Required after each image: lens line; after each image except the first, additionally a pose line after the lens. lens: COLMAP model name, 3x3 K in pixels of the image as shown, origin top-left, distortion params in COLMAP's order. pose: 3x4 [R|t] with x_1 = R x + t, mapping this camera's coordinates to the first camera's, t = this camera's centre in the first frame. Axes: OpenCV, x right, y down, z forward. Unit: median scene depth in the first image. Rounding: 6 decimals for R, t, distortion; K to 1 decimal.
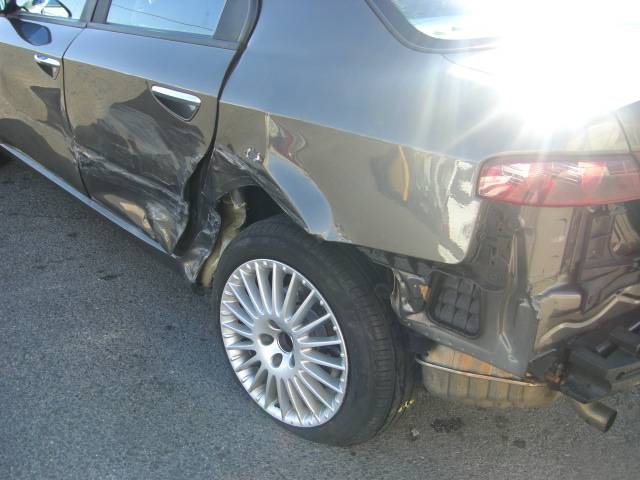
lens RADIAL K [[703.0, 0, 320.0], [0, 703.0, 240.0], [0, 0, 1]] dist [-0.157721, 0.046619]
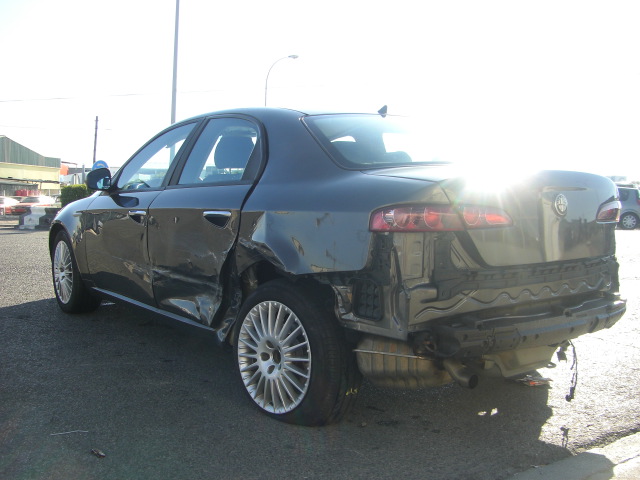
lens RADIAL K [[703.0, 0, 320.0], [0, 703.0, 240.0], [0, 0, 1]] dist [-0.157721, 0.046619]
pose [[0.996616, -0.017068, -0.080404, 0.180230], [-0.012090, 0.937125, -0.348785, 0.452721], [0.081302, 0.348577, 0.933747, -0.552200]]
